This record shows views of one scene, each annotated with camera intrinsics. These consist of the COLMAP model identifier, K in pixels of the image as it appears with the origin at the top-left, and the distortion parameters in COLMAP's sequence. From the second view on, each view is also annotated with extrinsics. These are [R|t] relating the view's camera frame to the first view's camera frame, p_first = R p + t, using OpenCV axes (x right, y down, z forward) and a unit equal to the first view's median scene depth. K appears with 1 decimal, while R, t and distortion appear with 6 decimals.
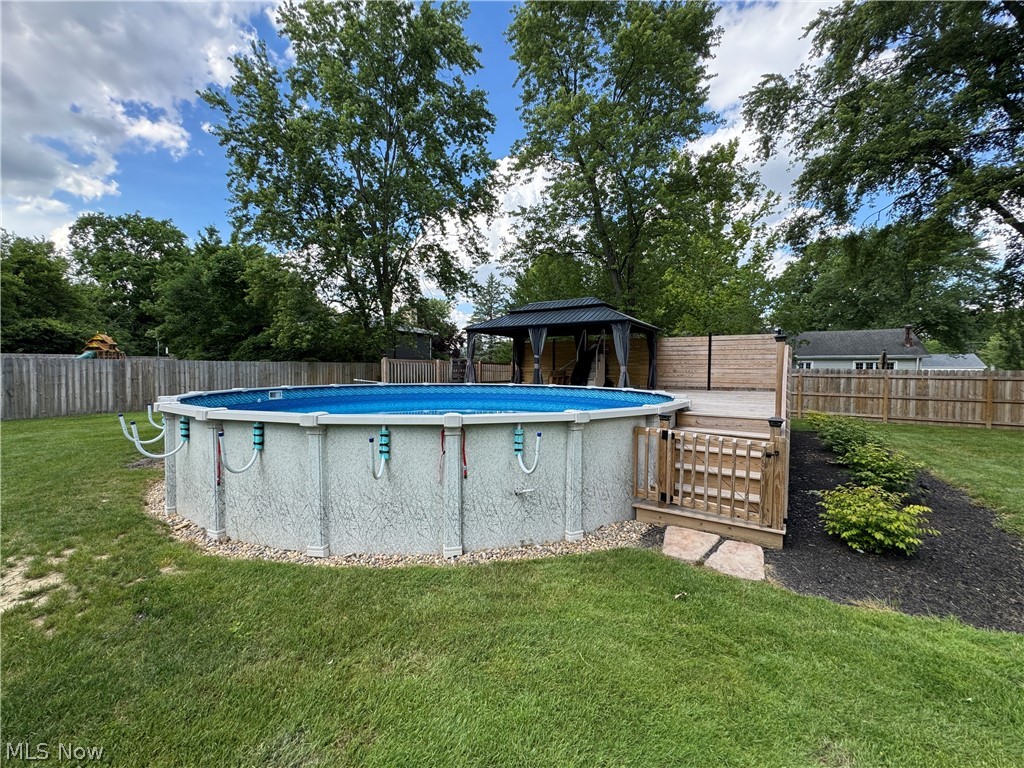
lens RADIAL K [[412.8, 0, 513.7], [0, 412.8, 381.8], [0, 0, 1]] dist [0.000801, 0.000092]
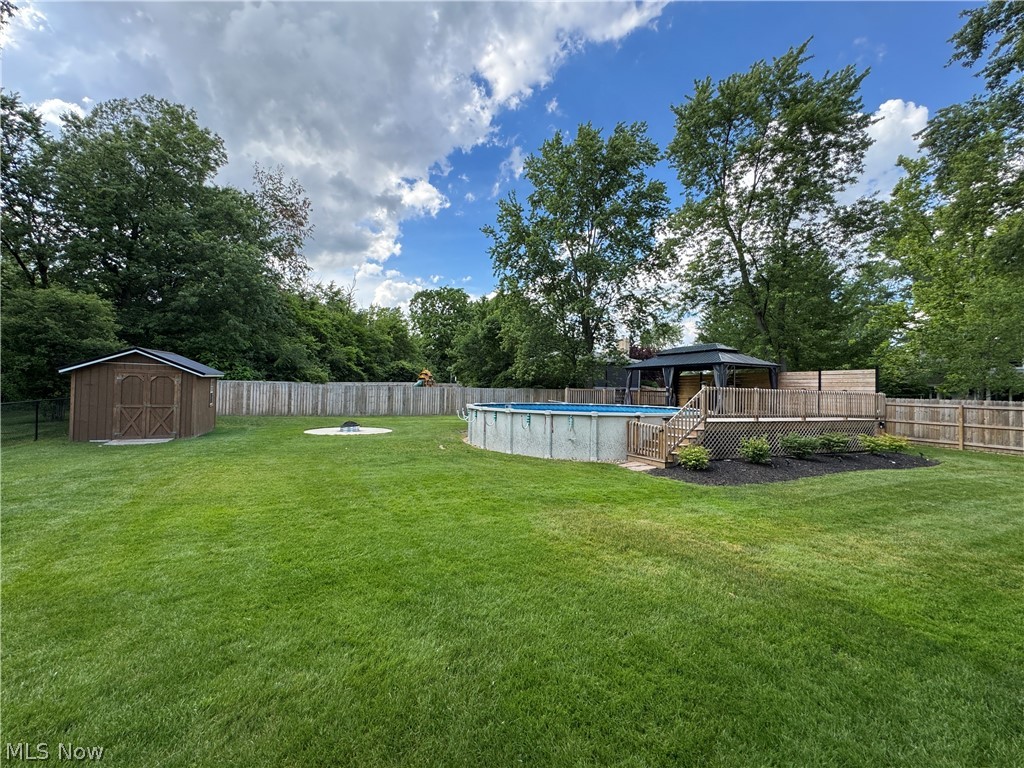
lens RADIAL K [[412.8, 0, 512.1], [0, 412.8, 383.6], [0, 0, 1]] dist [0.000801, 0.000092]
pose [[0.850349, 0.000706, -0.526219, 0.208905], [-0.030460, 0.998388, -0.047884, 0.006340], [0.525337, 0.056747, 0.849000, -0.294509]]
